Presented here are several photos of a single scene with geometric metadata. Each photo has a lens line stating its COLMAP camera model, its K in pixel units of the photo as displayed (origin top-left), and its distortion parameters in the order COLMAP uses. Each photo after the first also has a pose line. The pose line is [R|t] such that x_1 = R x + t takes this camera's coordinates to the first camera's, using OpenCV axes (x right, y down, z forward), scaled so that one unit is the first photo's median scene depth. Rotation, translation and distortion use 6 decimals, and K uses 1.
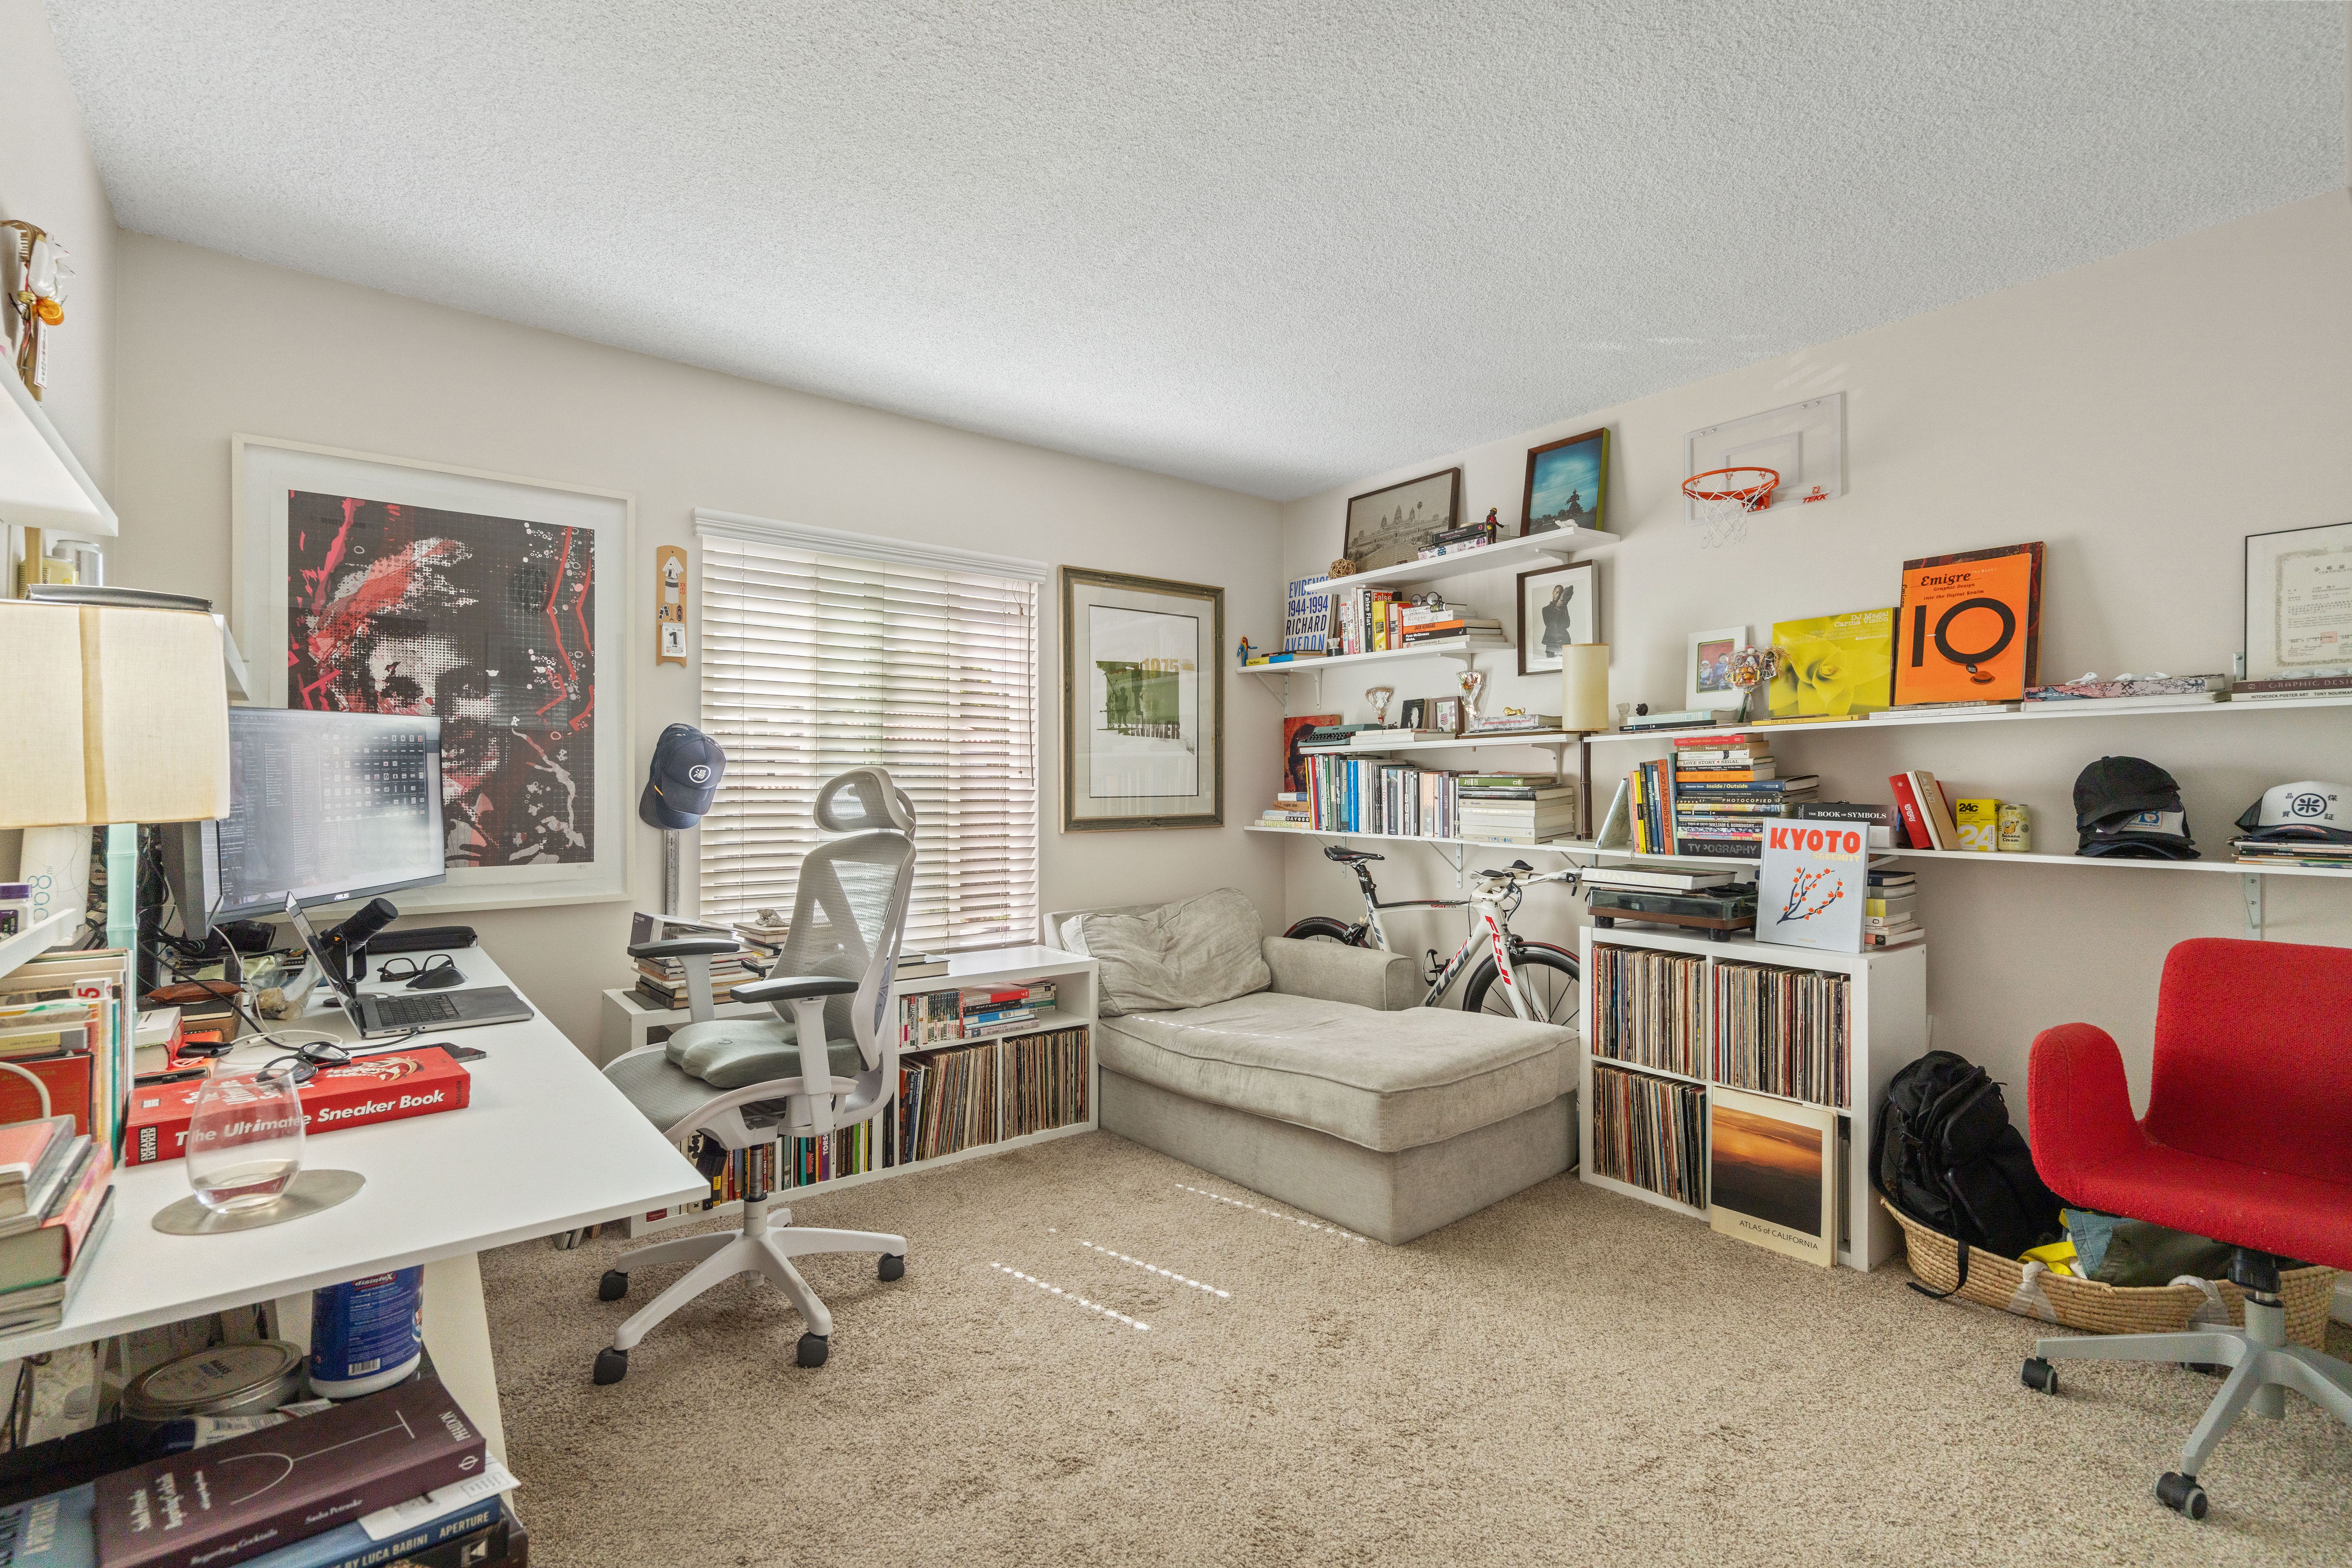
lens RADIAL K [[1082.9, 0, 1181.2], [0, 1082.9, 782.2], [0, 0, 1]] dist [-0.015854, -0.000193]
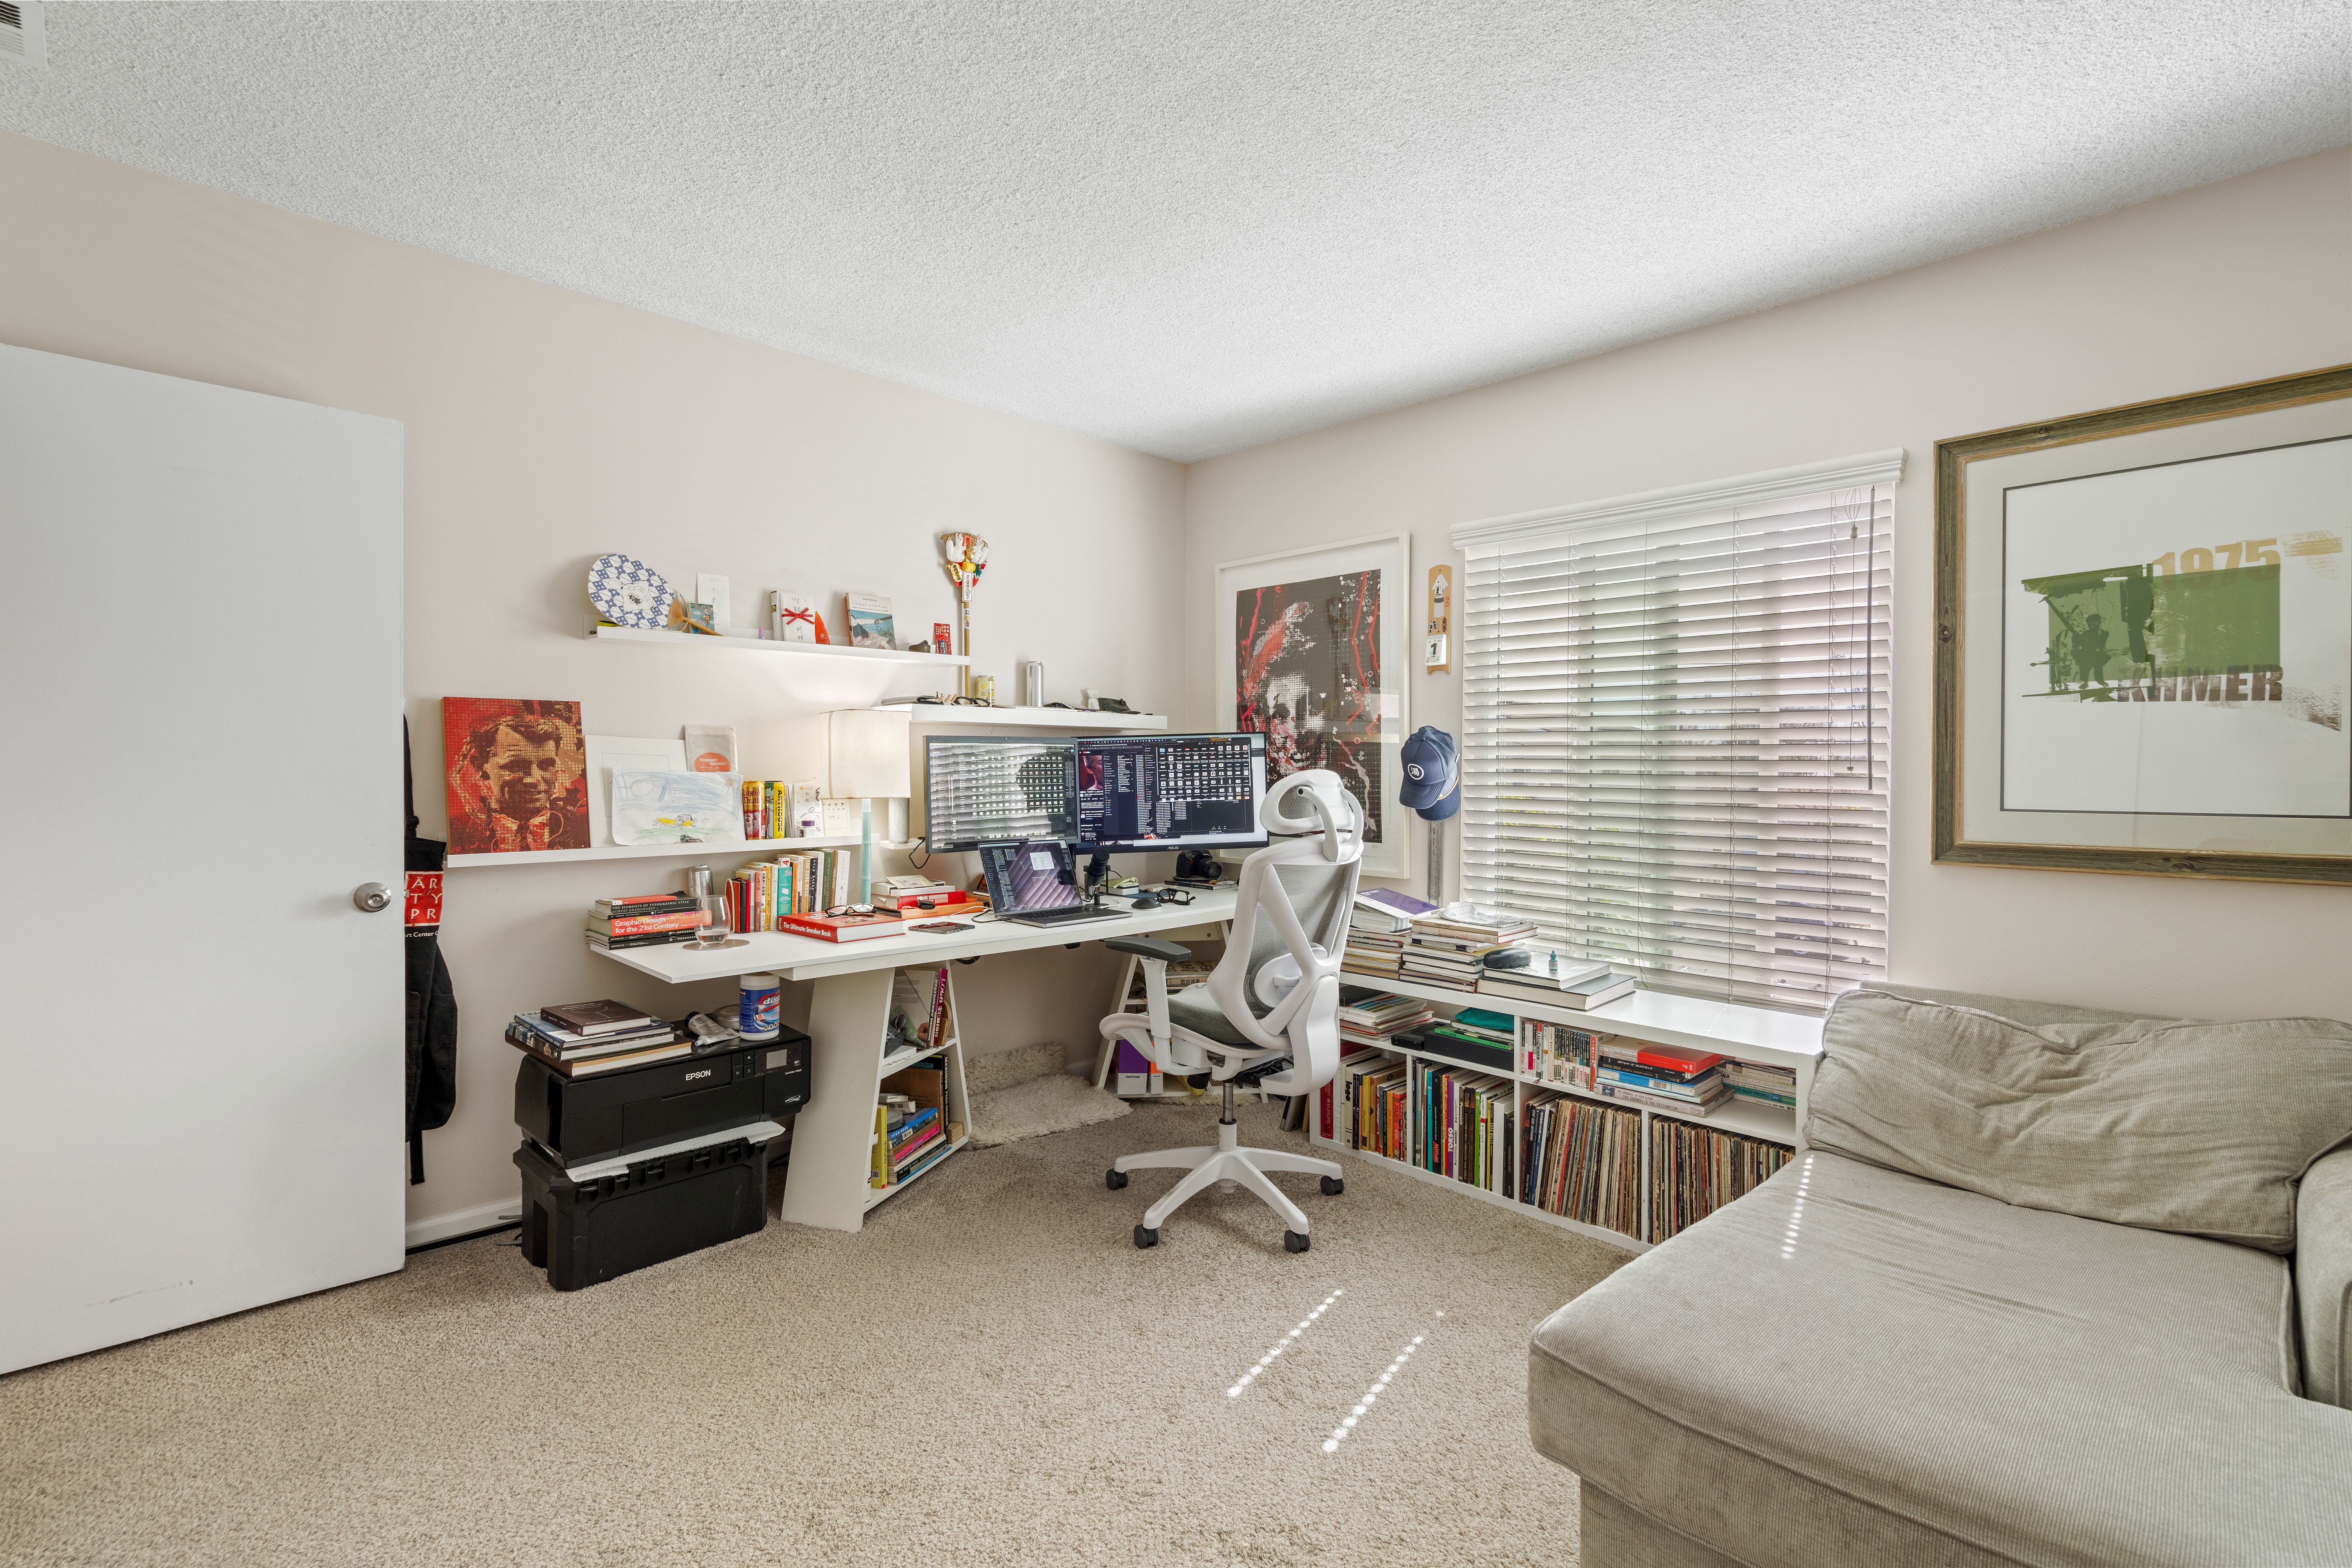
lens RADIAL K [[1082.9, 0, 1181.2], [0, 1082.9, 782.2], [0, 0, 1]] dist [-0.015854, -0.000193]
pose [[0.071618, 0.016745, -0.997292, 0.623412], [-0.001191, 0.999860, 0.016703, -0.014015], [0.997431, -0.000009, 0.071628, 0.654471]]
